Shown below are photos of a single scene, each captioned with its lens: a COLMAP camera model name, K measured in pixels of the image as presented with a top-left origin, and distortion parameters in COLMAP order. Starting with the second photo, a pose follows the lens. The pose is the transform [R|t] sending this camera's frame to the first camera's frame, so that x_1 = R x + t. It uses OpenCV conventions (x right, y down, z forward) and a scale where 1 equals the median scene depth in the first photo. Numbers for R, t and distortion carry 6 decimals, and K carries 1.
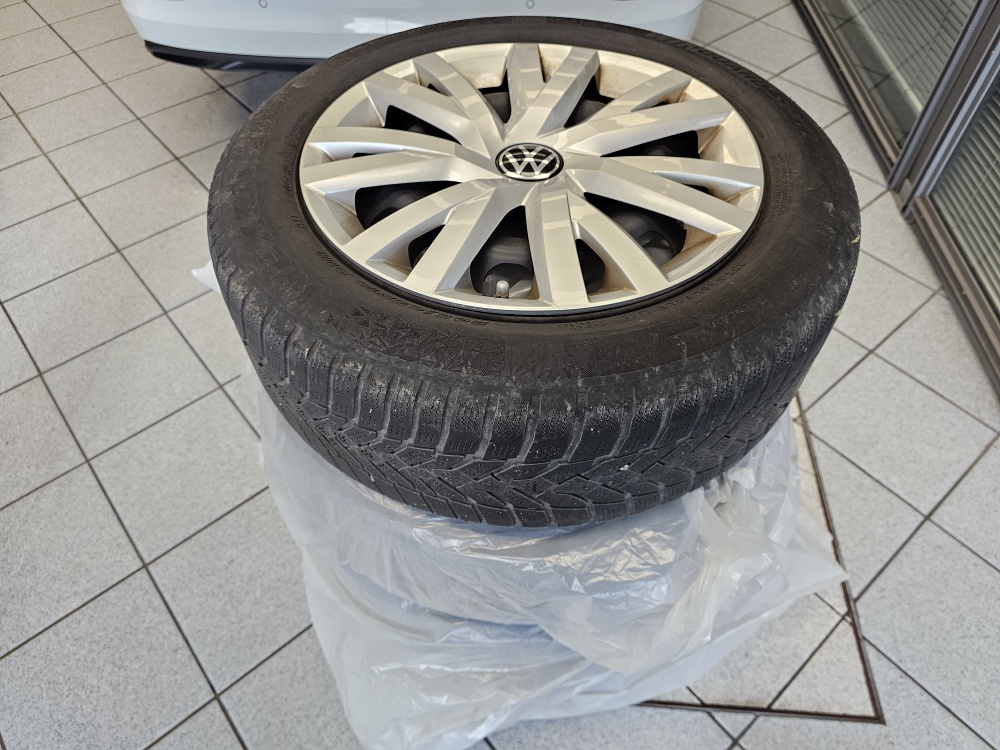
lens RADIAL K [[601.0, 0, 485.8], [0, 601.0, 370.4], [0, 0, 1]] dist [0.042098, -0.029244]
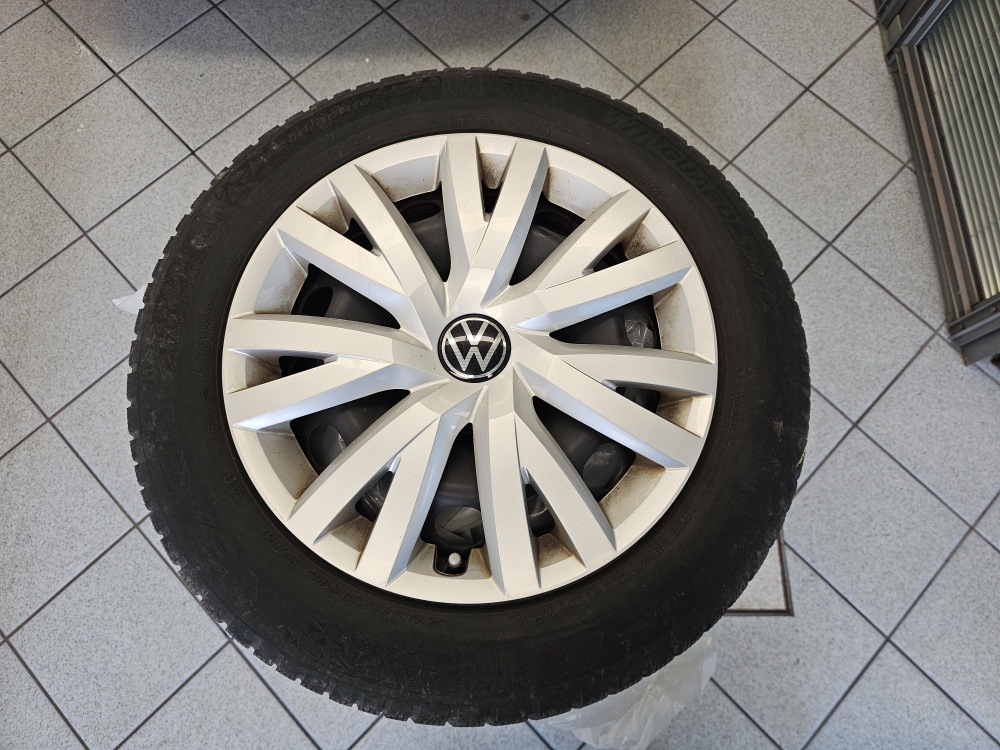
lens RADIAL K [[601.0, 0, 485.8], [0, 601.0, 370.4], [0, 0, 1]] dist [0.042098, -0.029244]
pose [[0.996224, -0.073409, 0.046363, 0.021004], [0.053793, 0.941010, 0.334076, -0.287617], [-0.068152, -0.330320, 0.941405, 0.055190]]
